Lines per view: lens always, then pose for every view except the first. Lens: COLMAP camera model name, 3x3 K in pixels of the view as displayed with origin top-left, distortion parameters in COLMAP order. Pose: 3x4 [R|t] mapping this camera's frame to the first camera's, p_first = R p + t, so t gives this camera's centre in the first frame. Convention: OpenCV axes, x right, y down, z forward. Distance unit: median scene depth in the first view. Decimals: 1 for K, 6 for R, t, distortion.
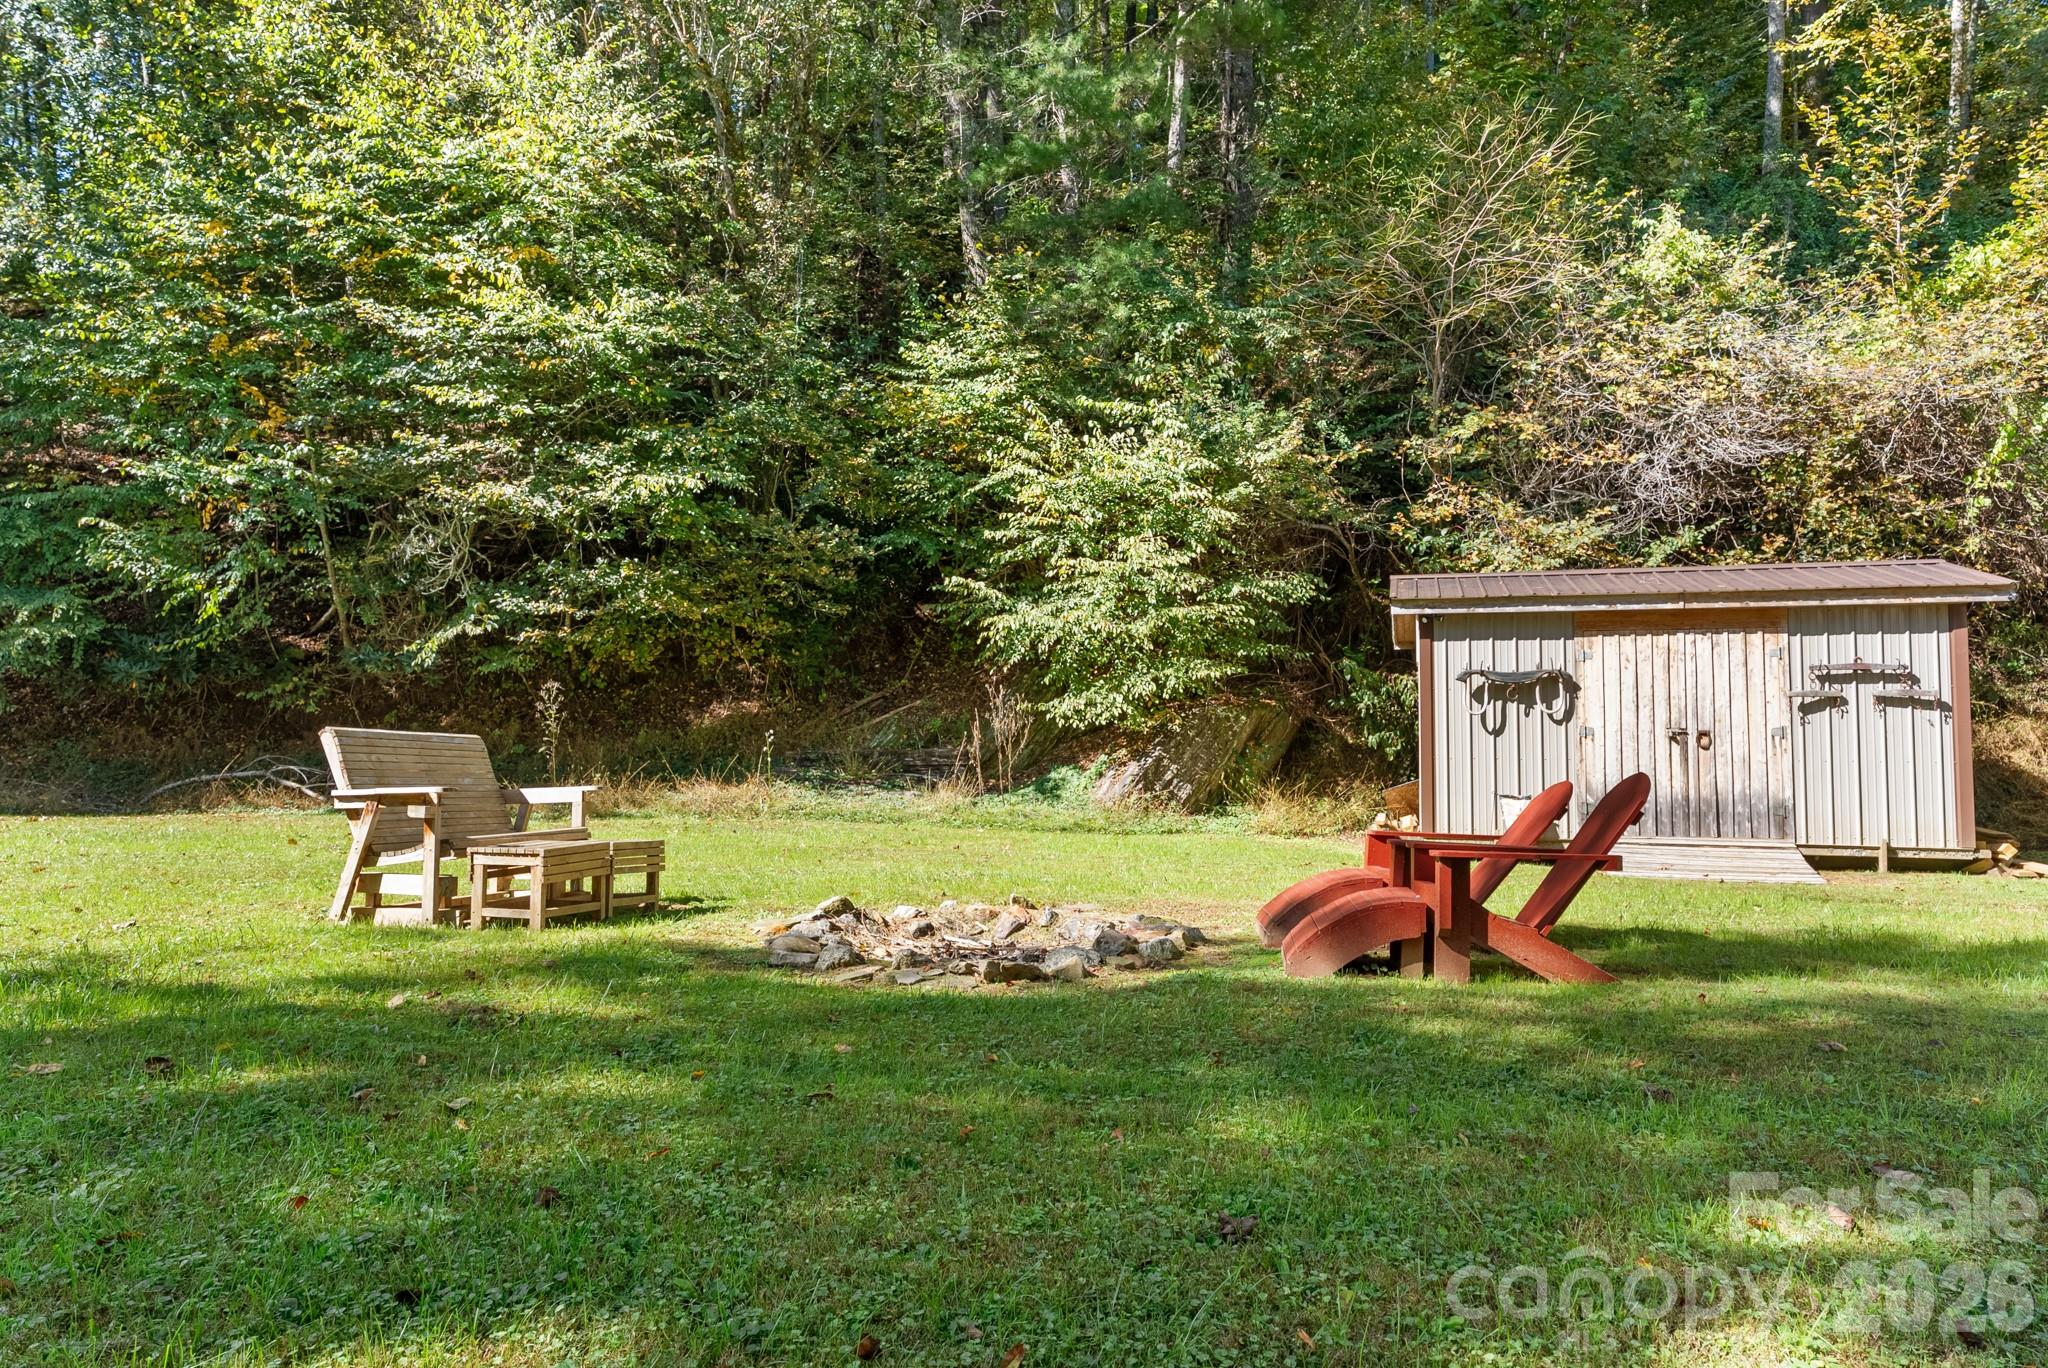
lens RADIAL K [[1354.2, 0, 1023.8], [0, 1354.2, 682.0], [0, 0, 1]] dist [0.003883, 0.000598]
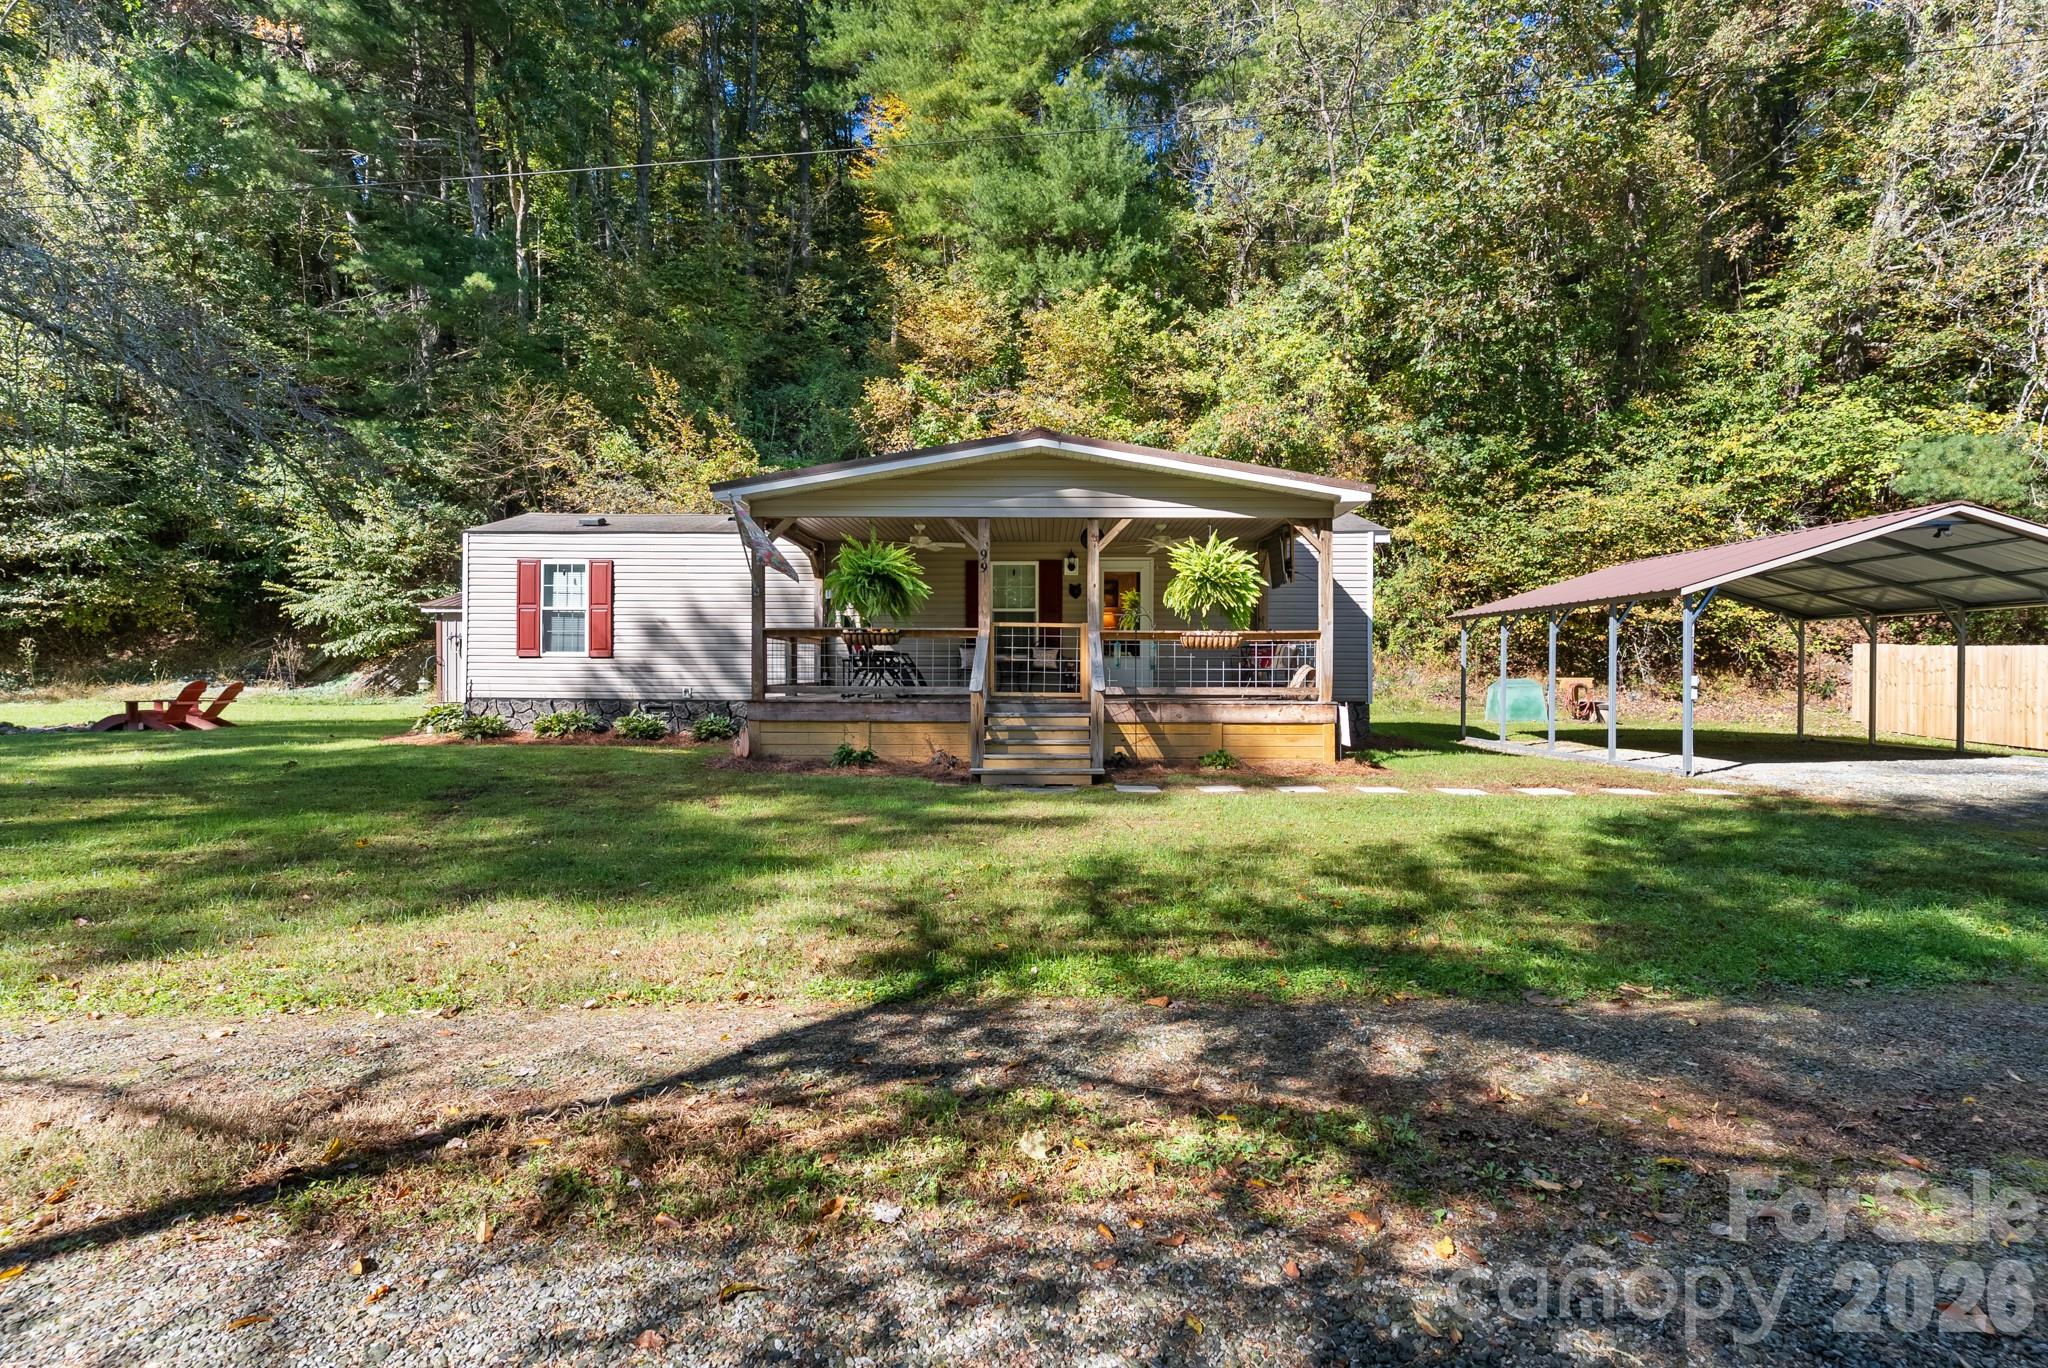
lens RADIAL K [[981.7, 0, 1029.7], [0, 981.7, 678.4], [0, 0, 1]] dist [-0.001199, 0.000331]
pose [[0.965385, -0.013901, 0.260458, 0.695378], [-0.003787, 0.997727, 0.067286, -0.041219], [-0.260801, -0.065943, 0.963138, -0.783829]]
